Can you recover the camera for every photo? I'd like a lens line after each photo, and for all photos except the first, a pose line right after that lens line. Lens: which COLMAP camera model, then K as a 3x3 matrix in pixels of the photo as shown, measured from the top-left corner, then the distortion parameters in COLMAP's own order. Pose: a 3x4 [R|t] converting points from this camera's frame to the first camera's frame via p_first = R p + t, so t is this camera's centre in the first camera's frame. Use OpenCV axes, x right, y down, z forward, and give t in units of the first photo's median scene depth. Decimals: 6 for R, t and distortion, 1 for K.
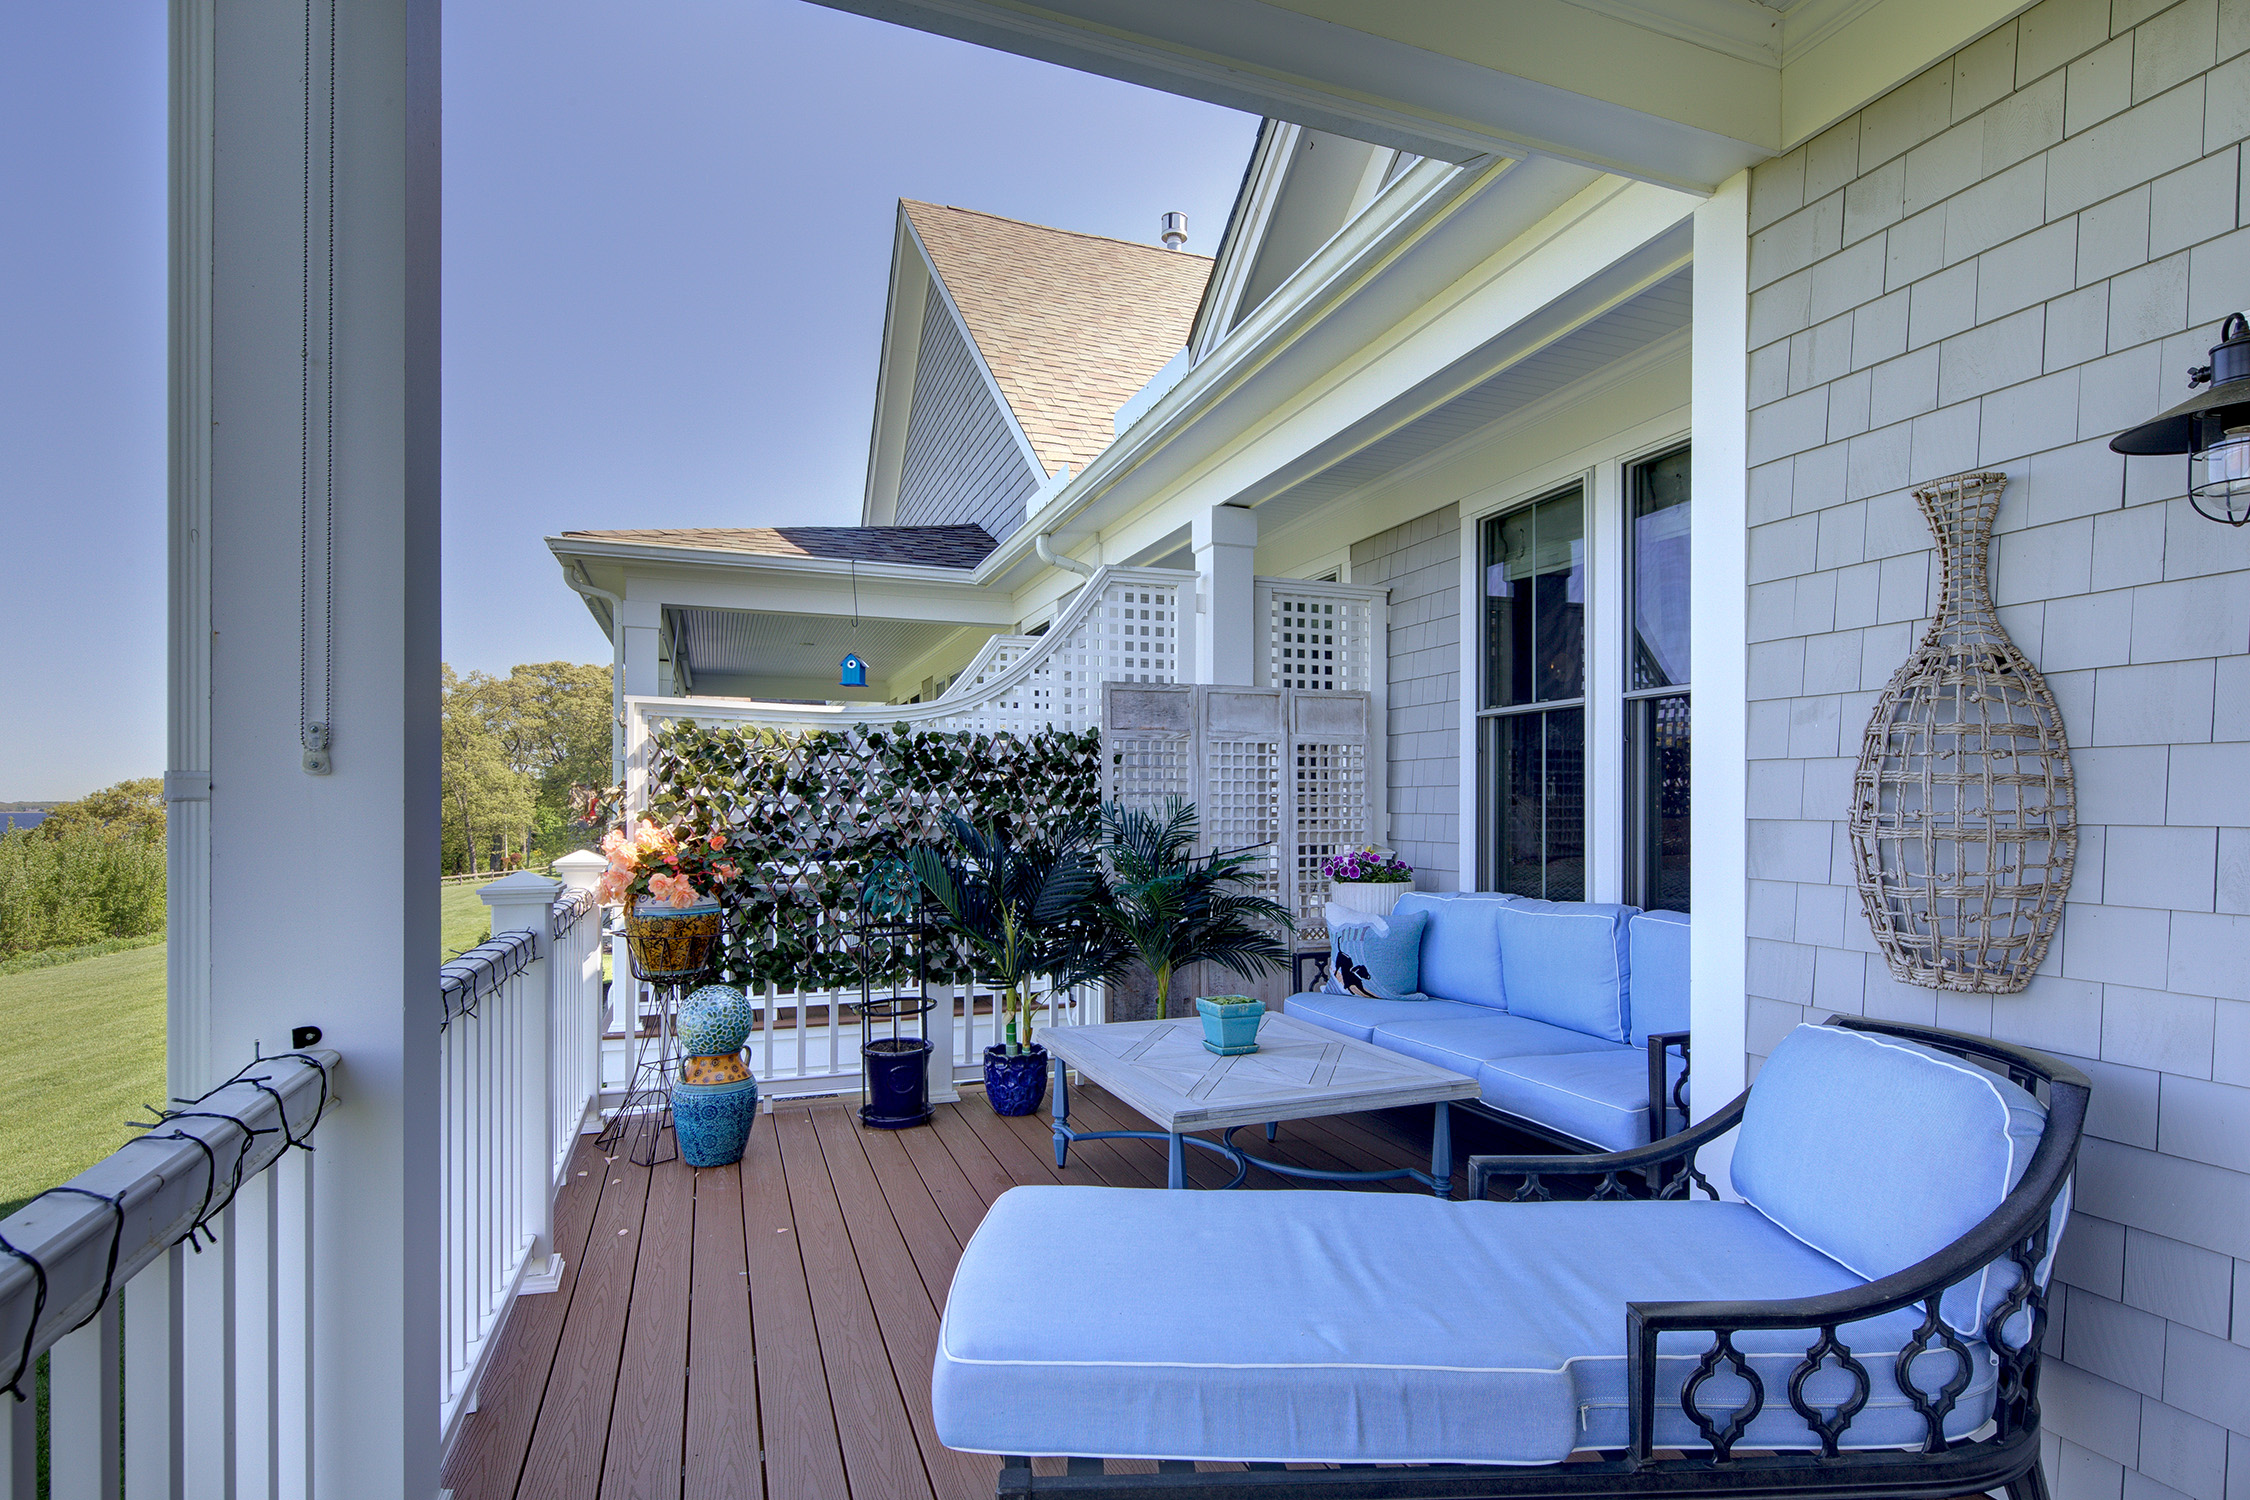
lens RADIAL K [[1111.4, 0, 1124.7], [0, 1111.4, 804.2], [0, 0, 1]] dist [0.001317, -0.000114]
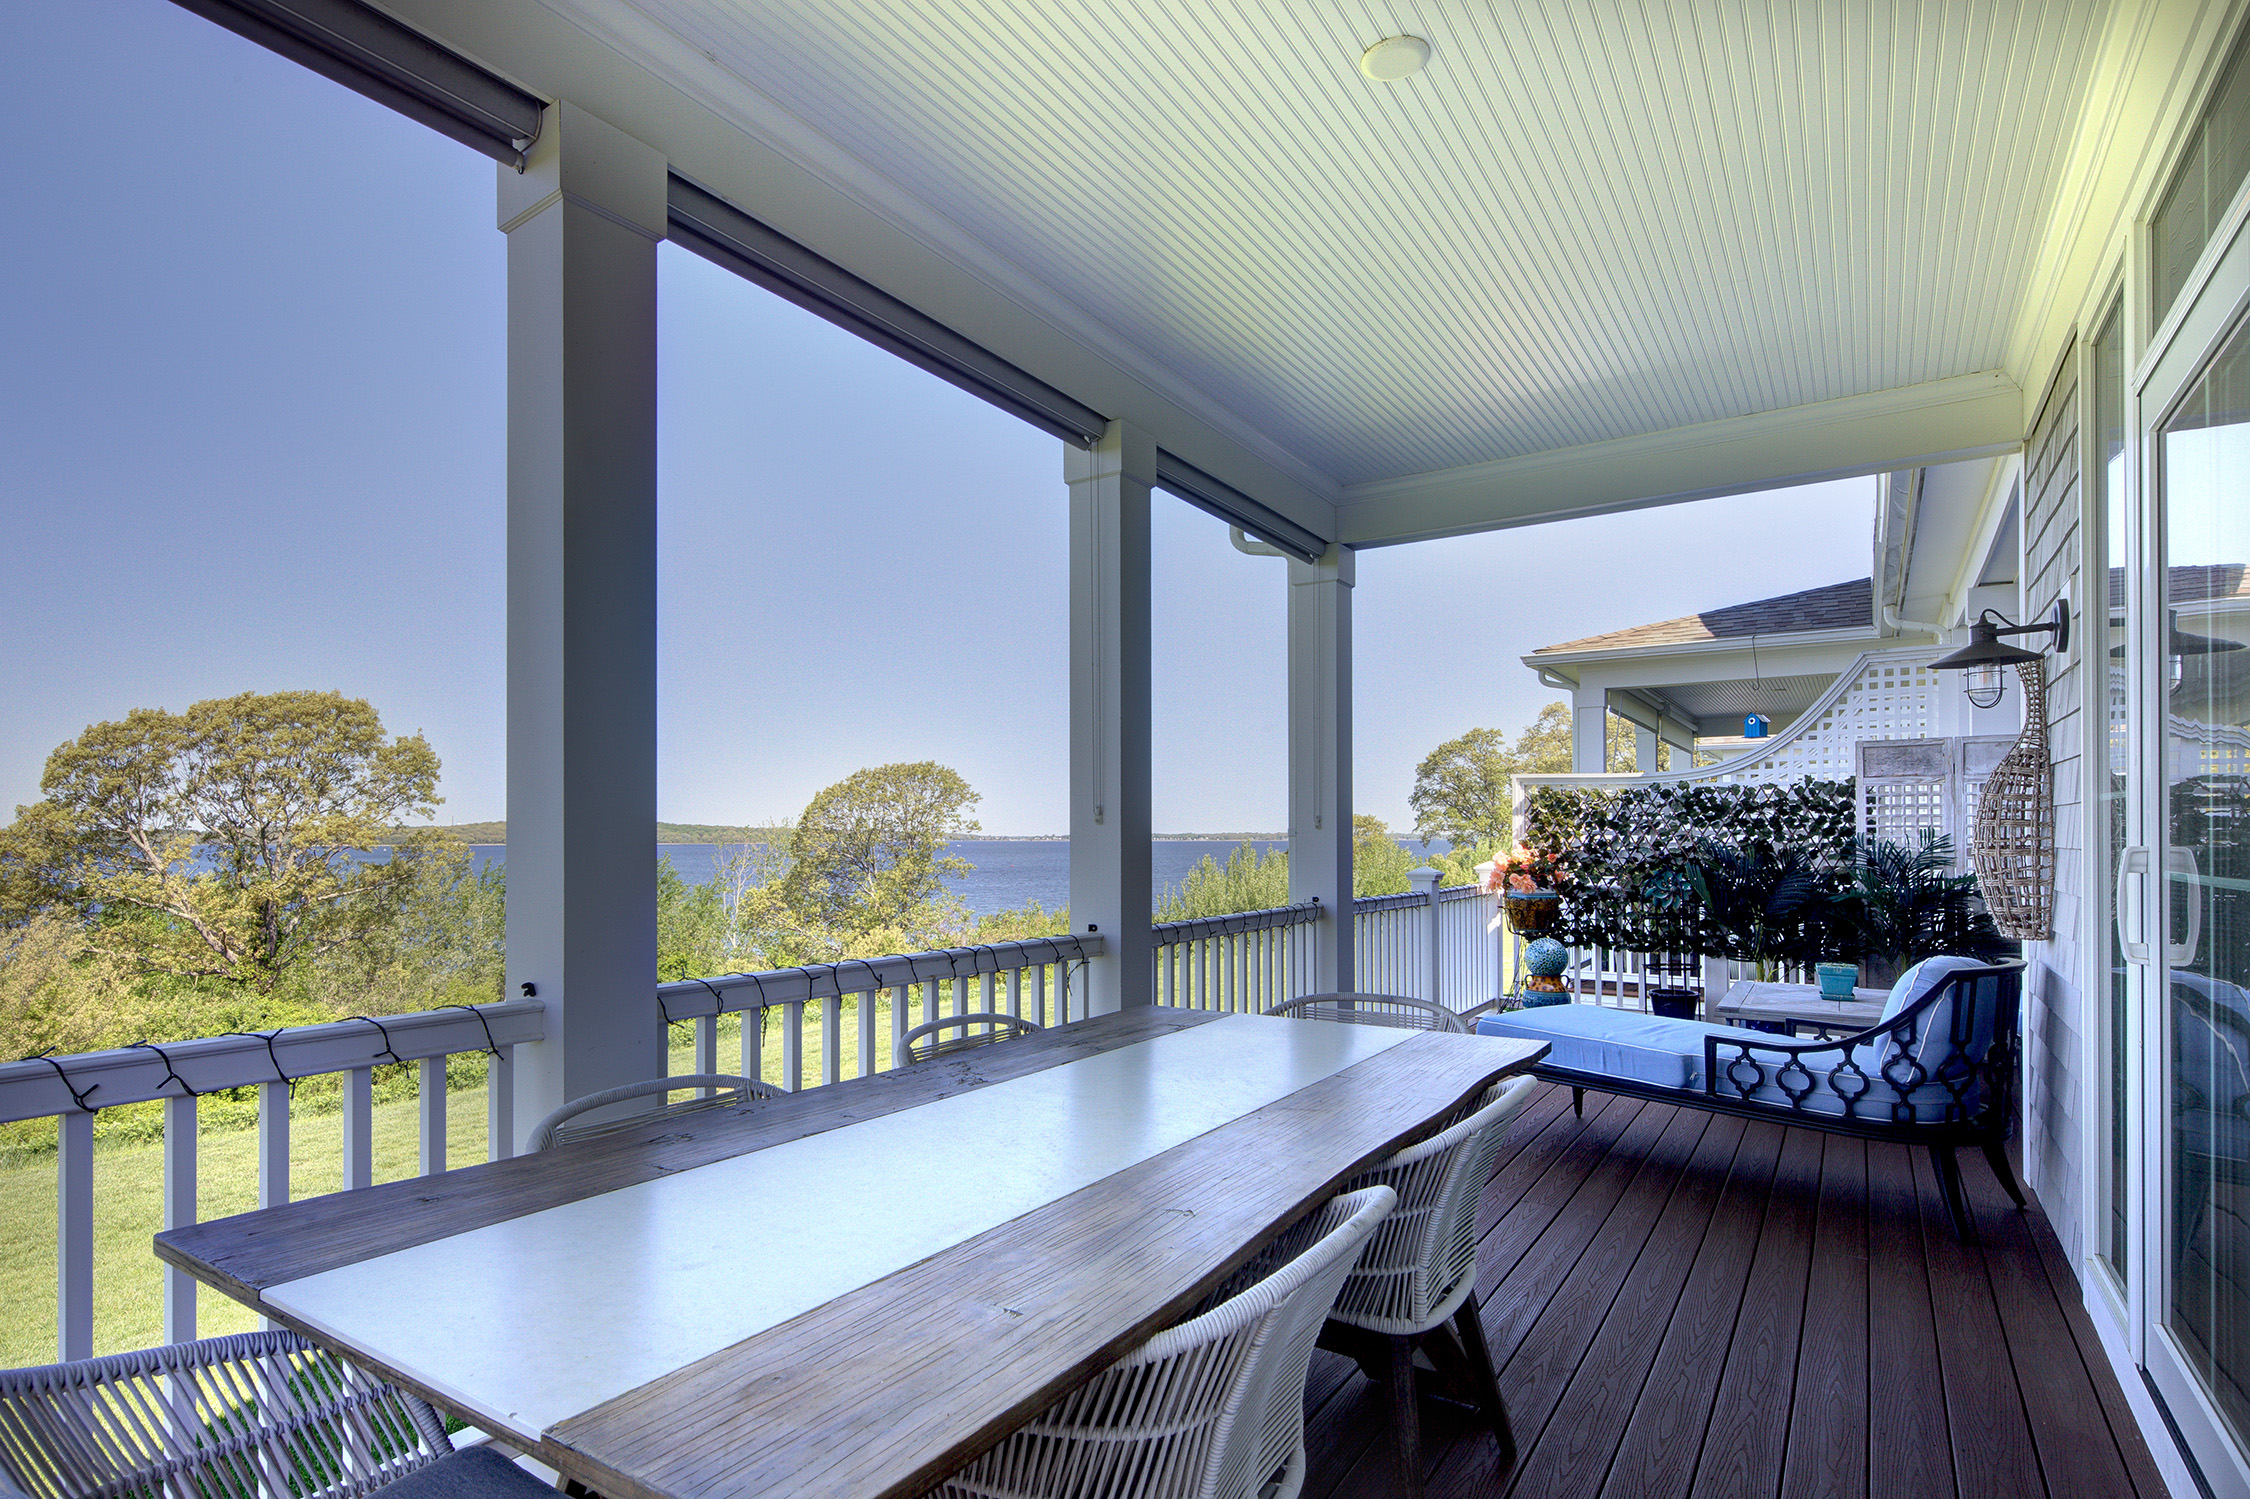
lens RADIAL K [[1111.4, 0, 1124.7], [0, 1111.4, 803.7], [0, 0, 1]] dist [0.001317, -0.000114]
pose [[0.607096, -0.024280, -0.794257, 0.541647], [0.003154, 0.999599, -0.028147, -0.003087], [0.794622, 0.014583, 0.606929, -0.522695]]
